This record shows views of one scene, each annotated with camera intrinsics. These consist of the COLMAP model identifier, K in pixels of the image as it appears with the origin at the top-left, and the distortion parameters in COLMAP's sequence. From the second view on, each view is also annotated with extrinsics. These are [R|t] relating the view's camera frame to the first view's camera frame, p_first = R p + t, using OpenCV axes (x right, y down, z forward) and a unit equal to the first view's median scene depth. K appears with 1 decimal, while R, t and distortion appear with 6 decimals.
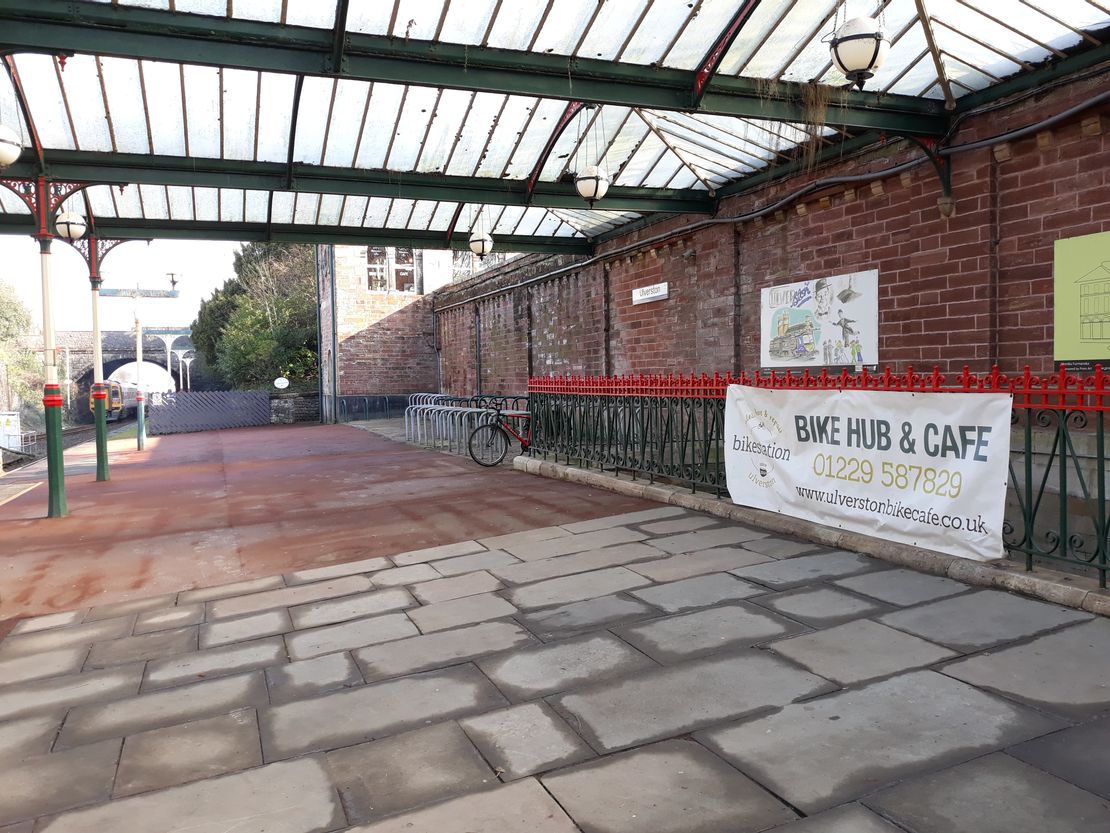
lens RADIAL K [[899.4, 0, 556.8], [0, 899.4, 416.9], [0, 0, 1]] dist [0.011142, -0.013643]
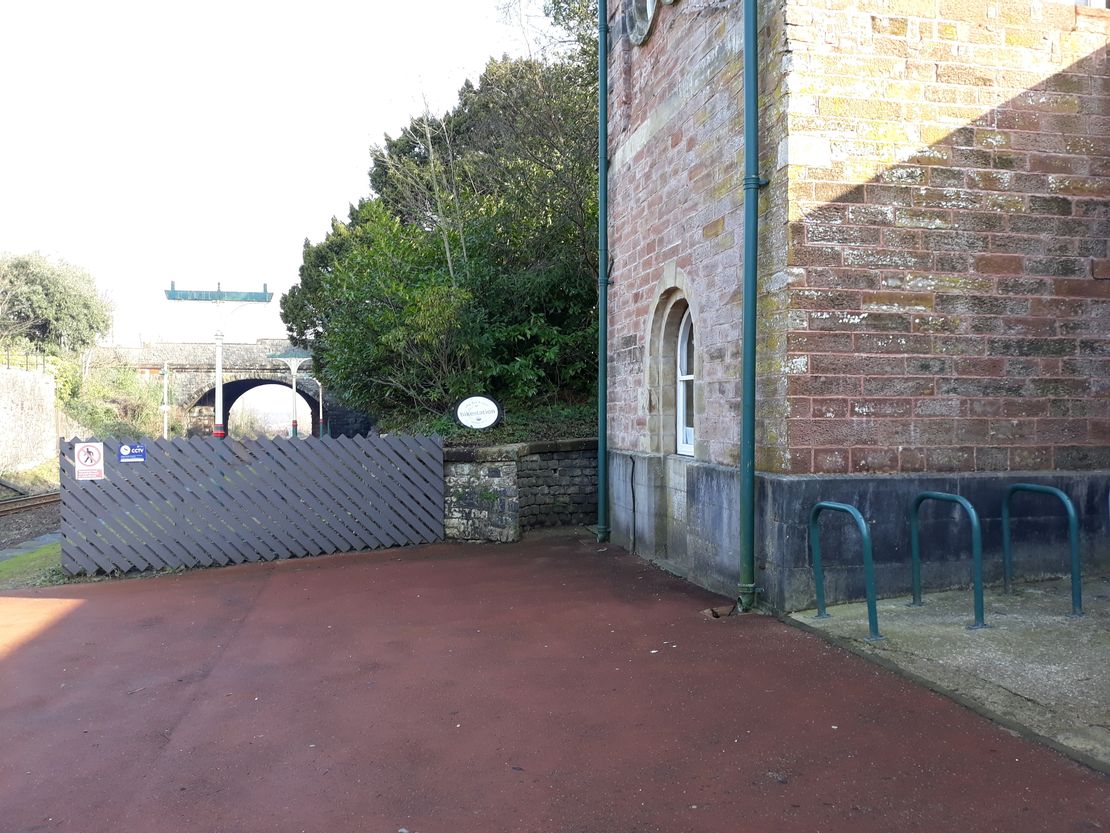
lens RADIAL K [[899.4, 0, 552.4], [0, 899.4, 419.2], [0, 0, 1]] dist [0.011142, -0.013643]
pose [[0.986020, 0.009772, -0.166342, -0.254117], [-0.015057, 0.999420, -0.030539, -0.028822], [0.165947, 0.032616, 0.985595, 0.769752]]
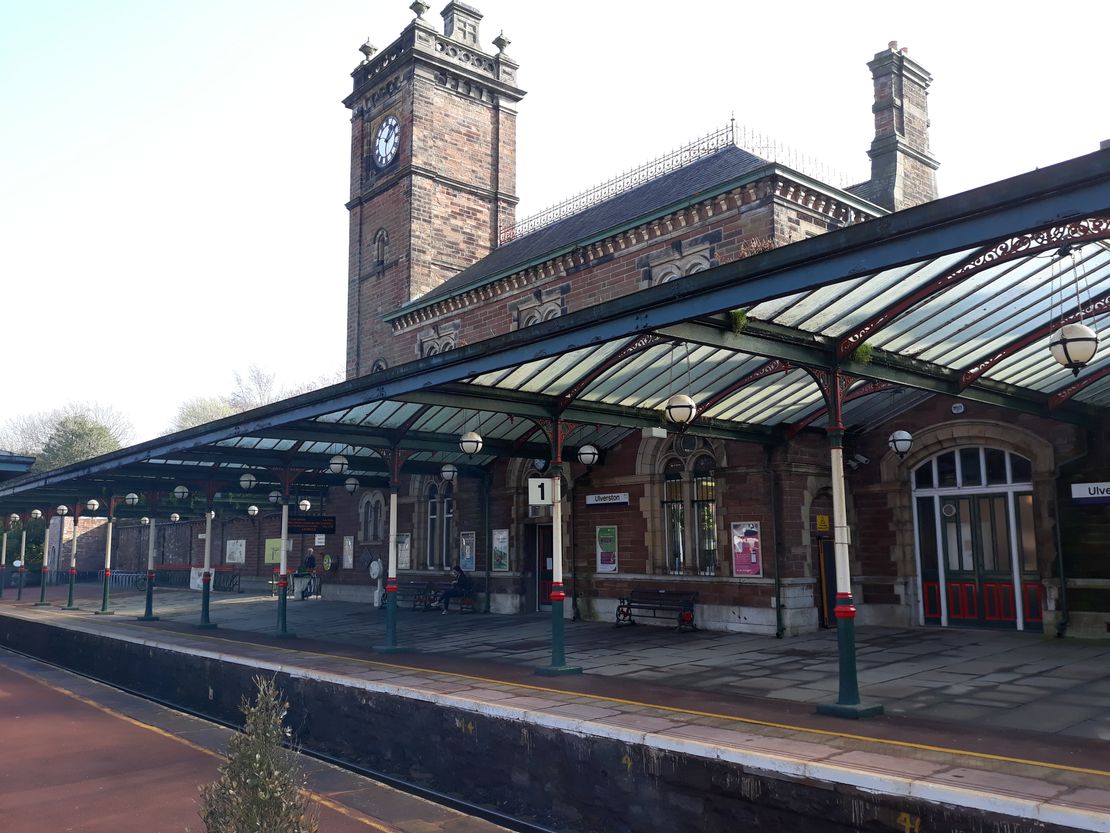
lens RADIAL K [[899.4, 0, 549.8], [0, 899.4, 416.4], [0, 0, 1]] dist [0.011142, -0.013643]
pose [[0.942375, 0.059759, 0.329178, 0.096966], [0.005738, 0.980886, -0.194497, 0.034231], [-0.334509, 0.185178, 0.924020, -1.224467]]
